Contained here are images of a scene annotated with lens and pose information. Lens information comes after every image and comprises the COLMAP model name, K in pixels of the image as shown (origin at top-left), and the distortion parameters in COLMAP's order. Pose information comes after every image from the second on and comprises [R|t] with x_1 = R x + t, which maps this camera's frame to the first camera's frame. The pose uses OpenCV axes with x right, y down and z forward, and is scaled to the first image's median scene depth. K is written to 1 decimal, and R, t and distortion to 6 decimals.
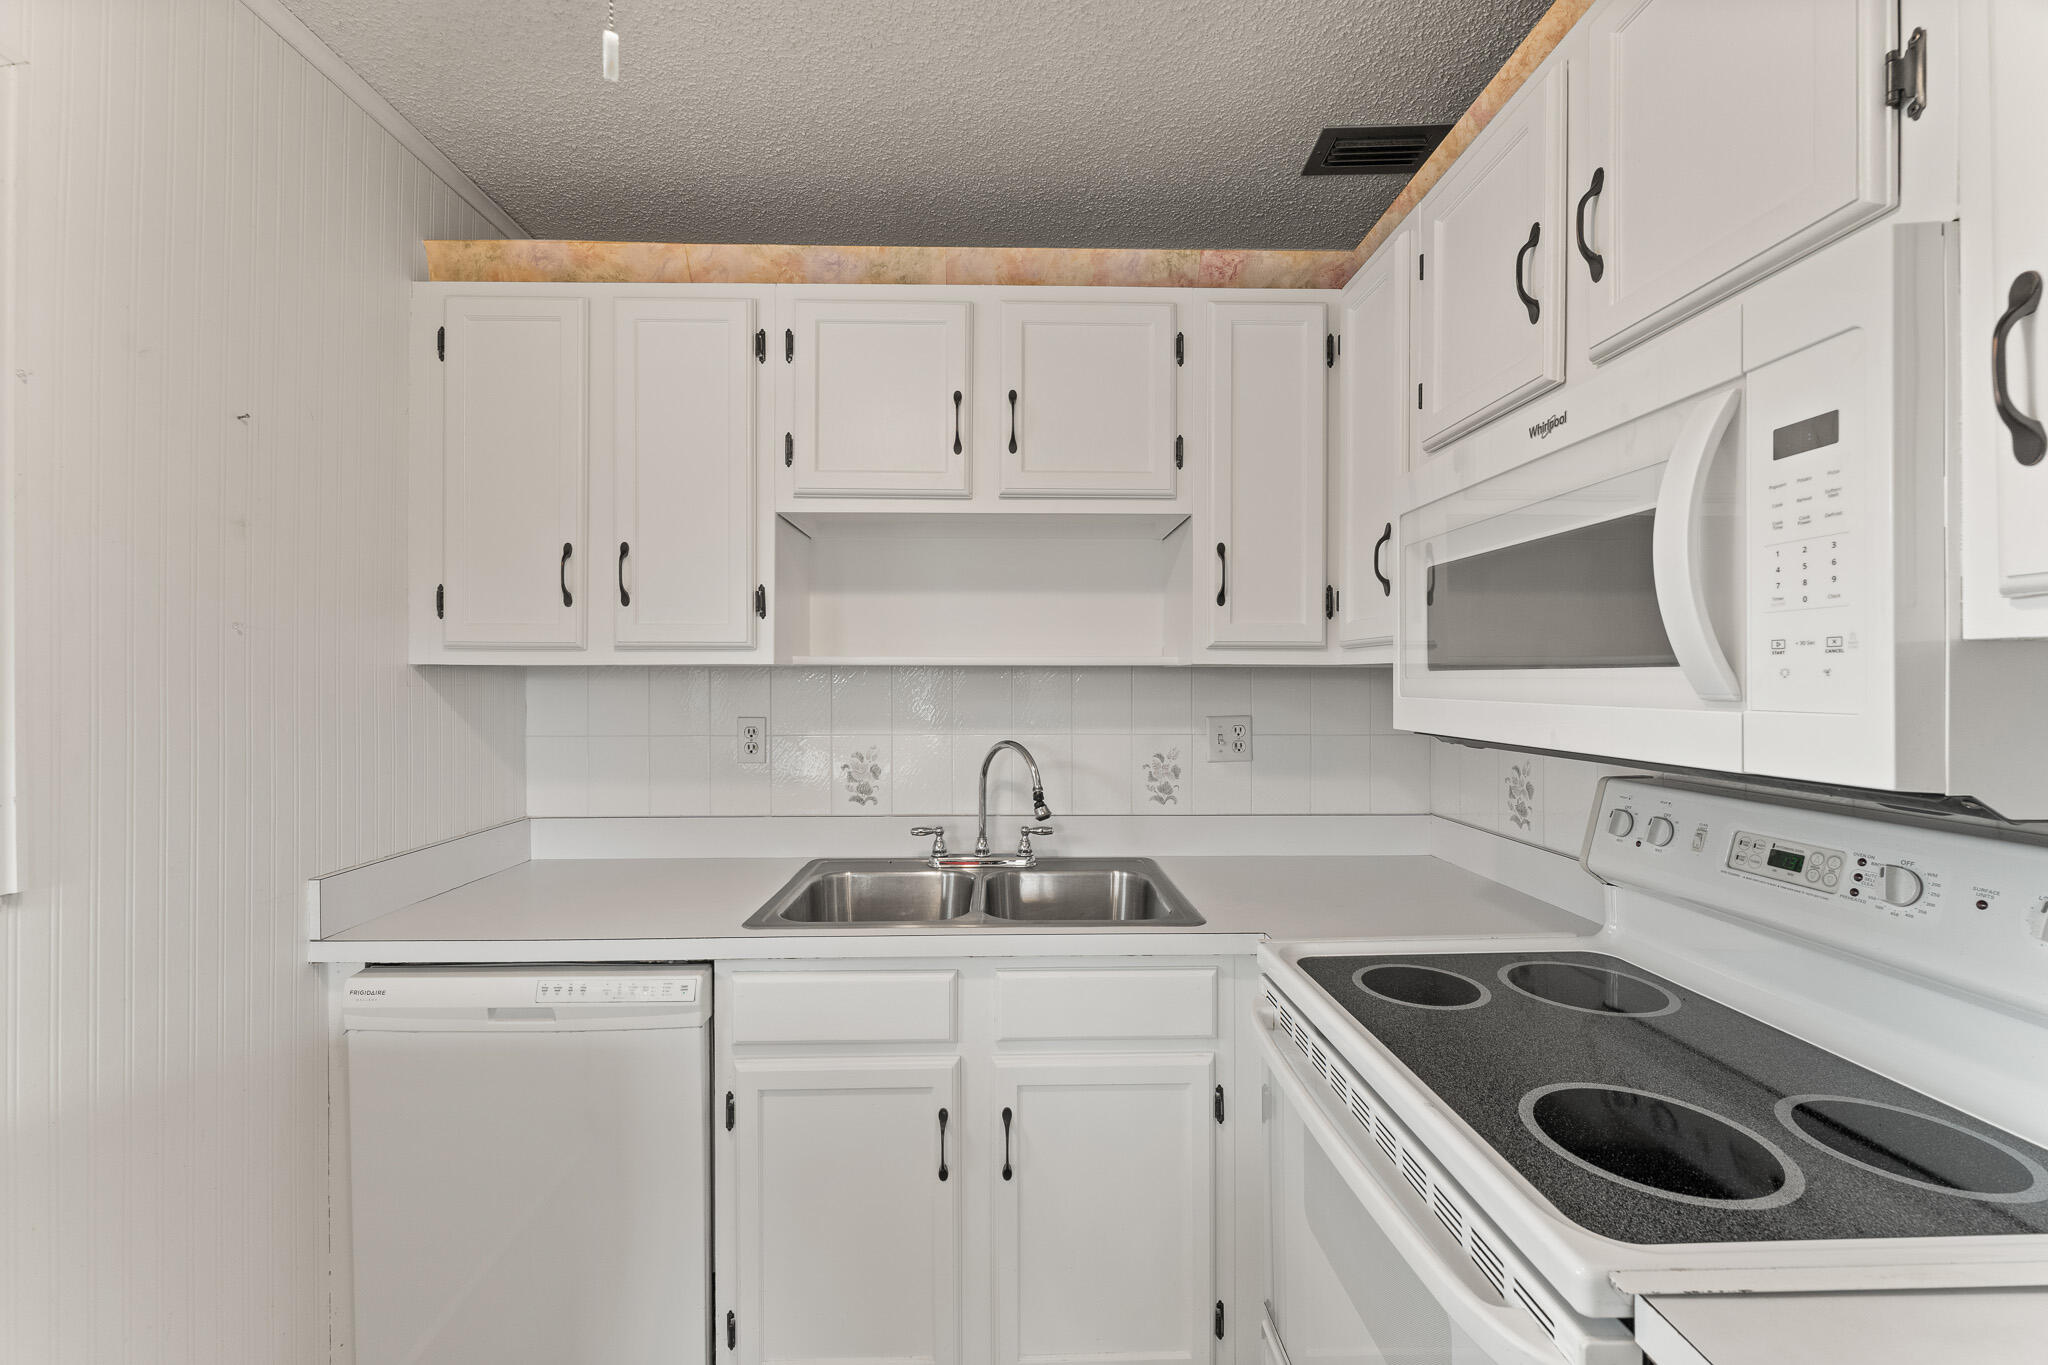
lens RADIAL K [[849.3, 0, 993.6], [0, 849.3, 680.0], [0, 0, 1]] dist [-0.000788, -0.000064]
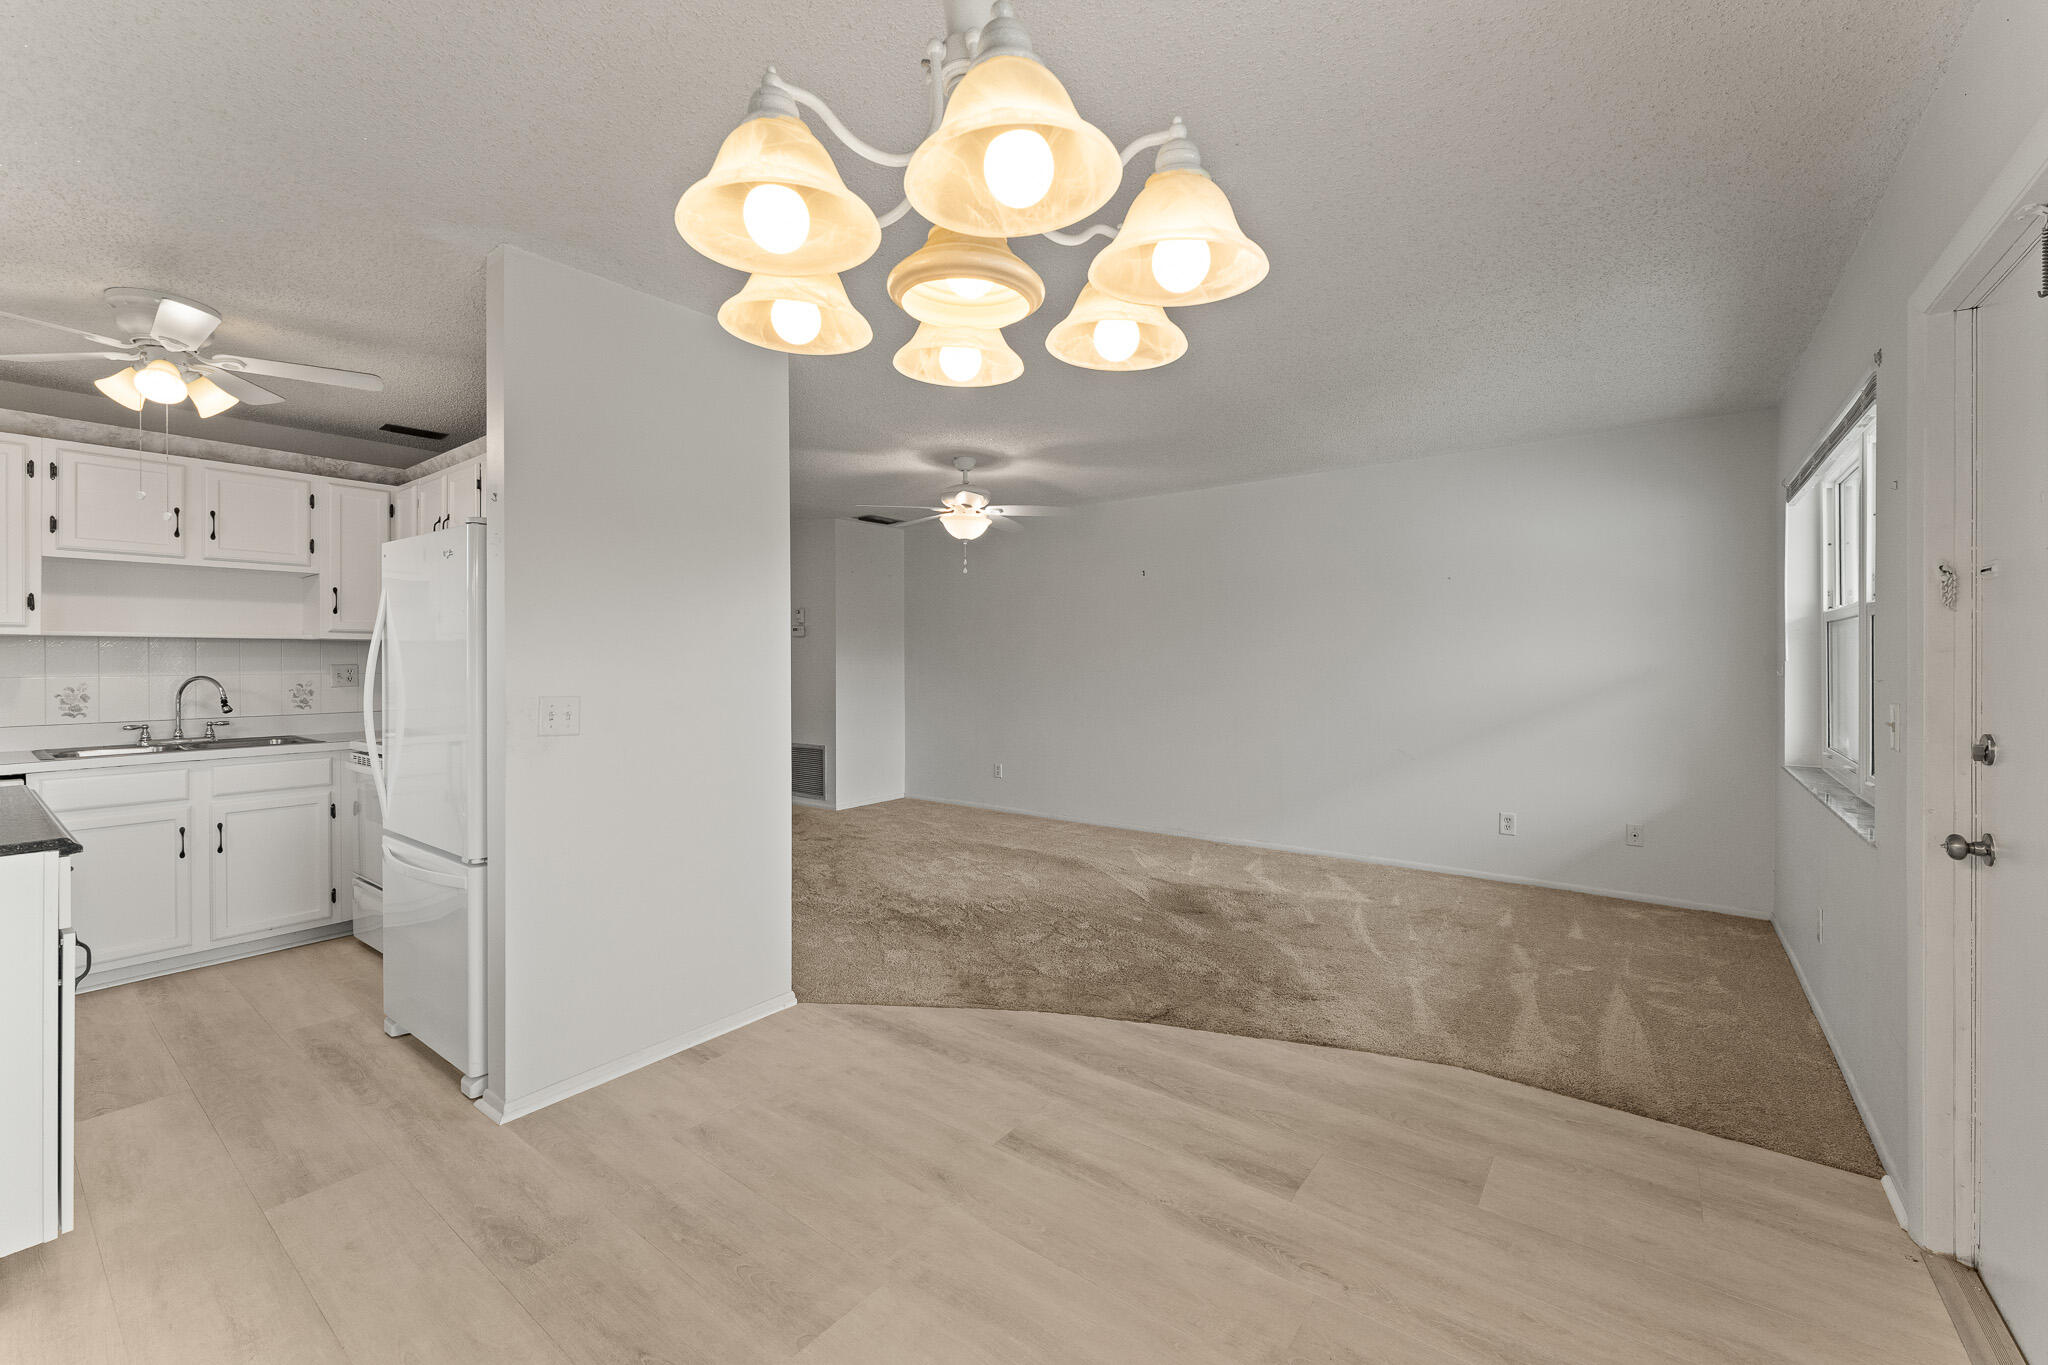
lens RADIAL K [[862.4, 0, 1068.9], [0, 862.4, 661.2], [0, 0, 1]] dist [-0.003471, -0.000650]
pose [[0.596555, -0.003106, 0.802566, -0.427018], [0.003153, 0.999994, 0.001526, 0.045790], [-0.802566, 0.001620, 0.596561, -2.029832]]
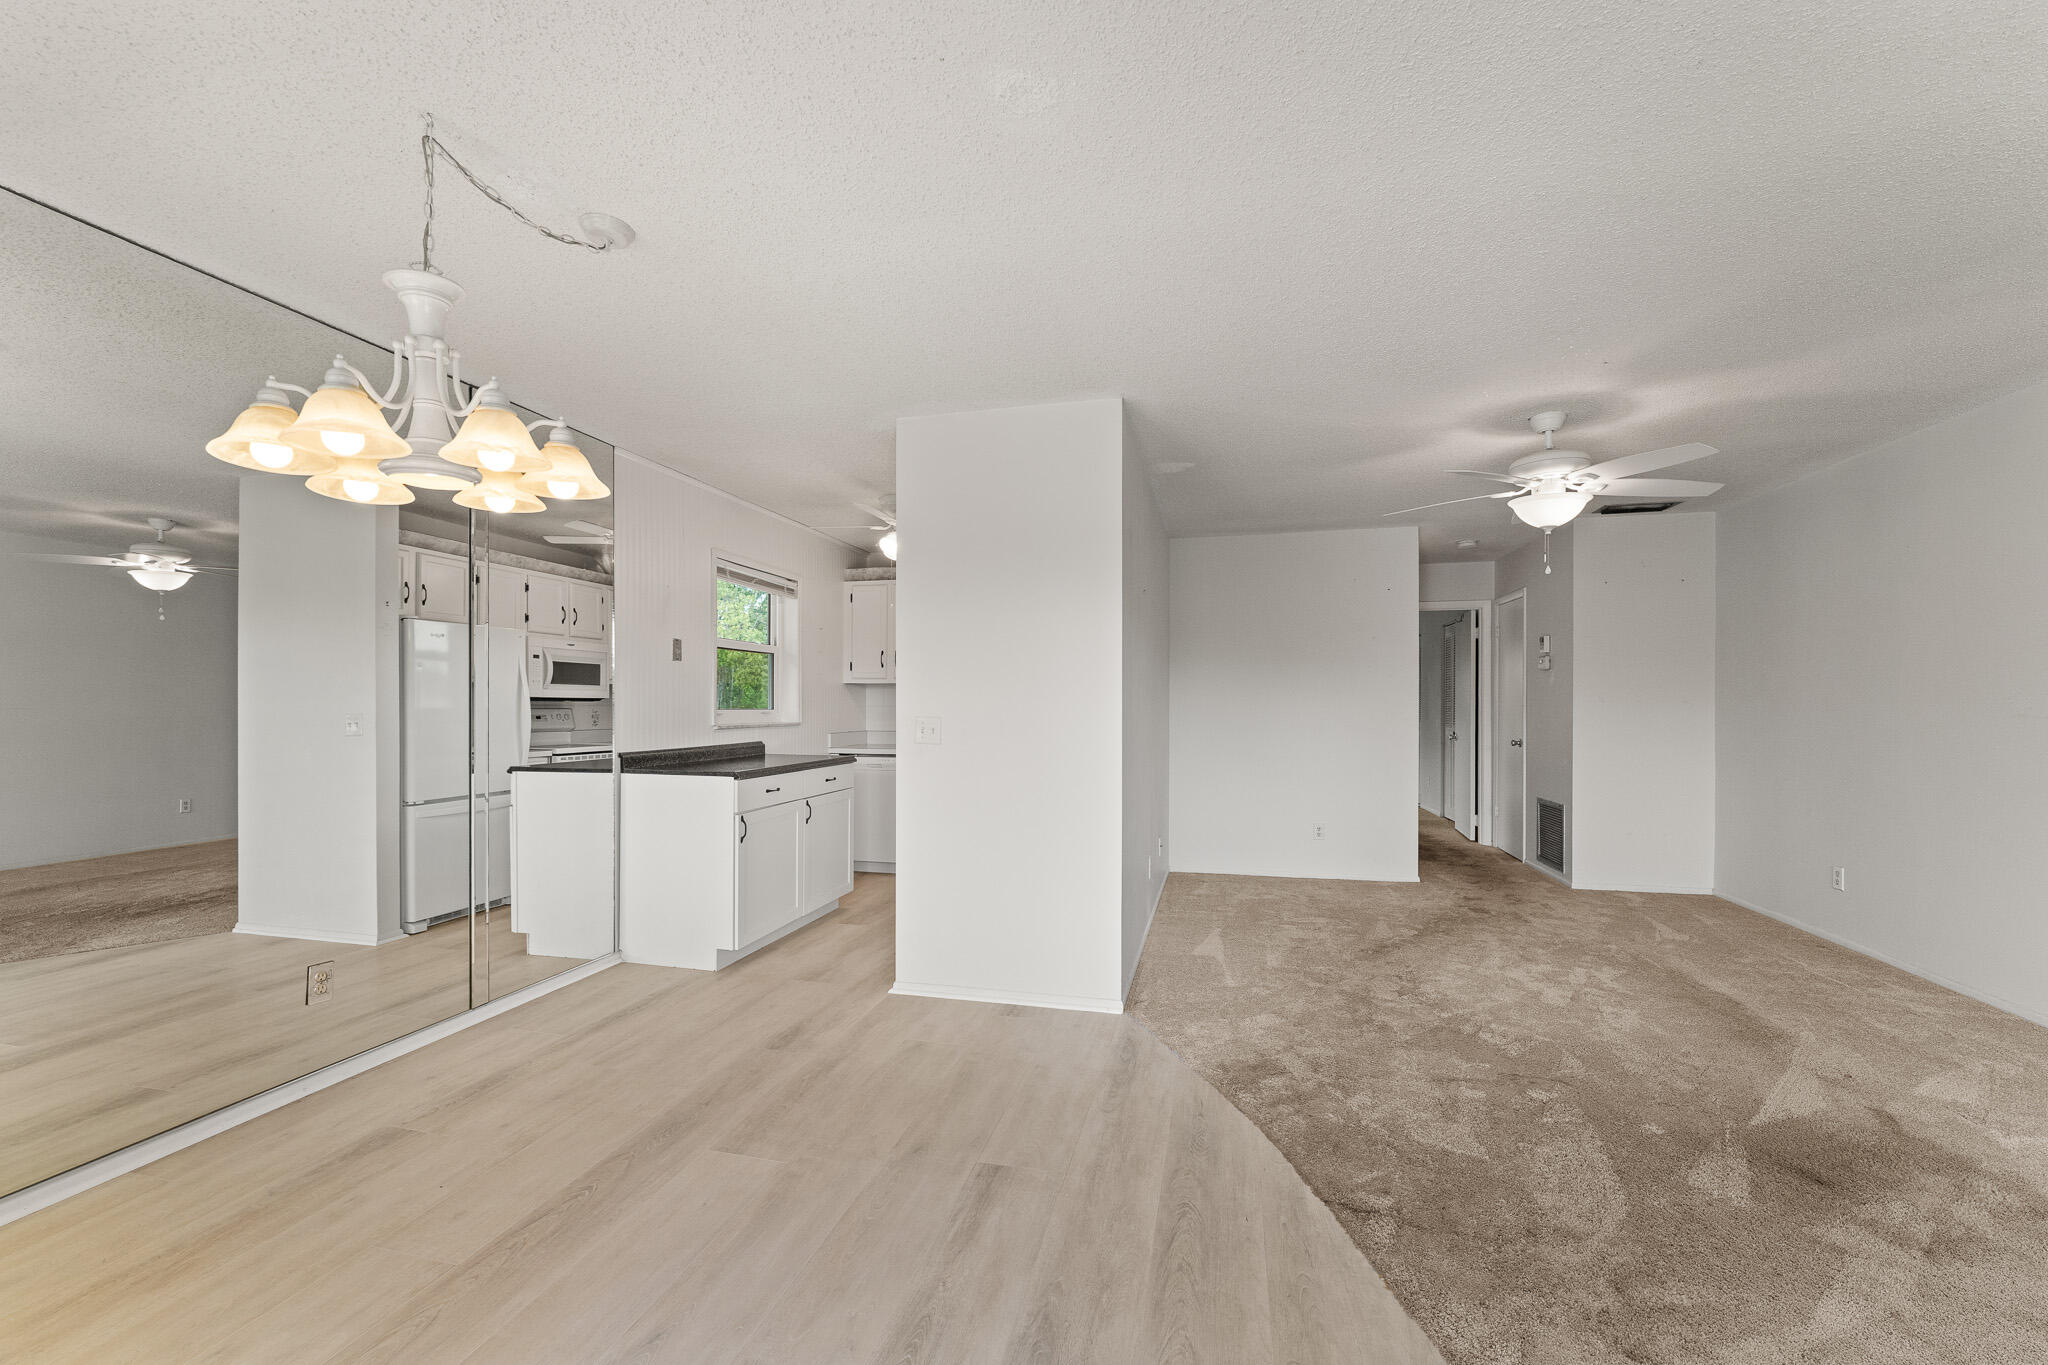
lens RADIAL K [[842.2, 0, 947.0], [0, 842.2, 703.8], [0, 0, 1]] dist [-0.001276, -0.000240]
pose [[0.951705, 0.002632, -0.307003, 0.895592], [-0.002850, 0.999996, -0.000262, 0.072743], [0.307002, 0.001125, 0.951708, -2.410286]]
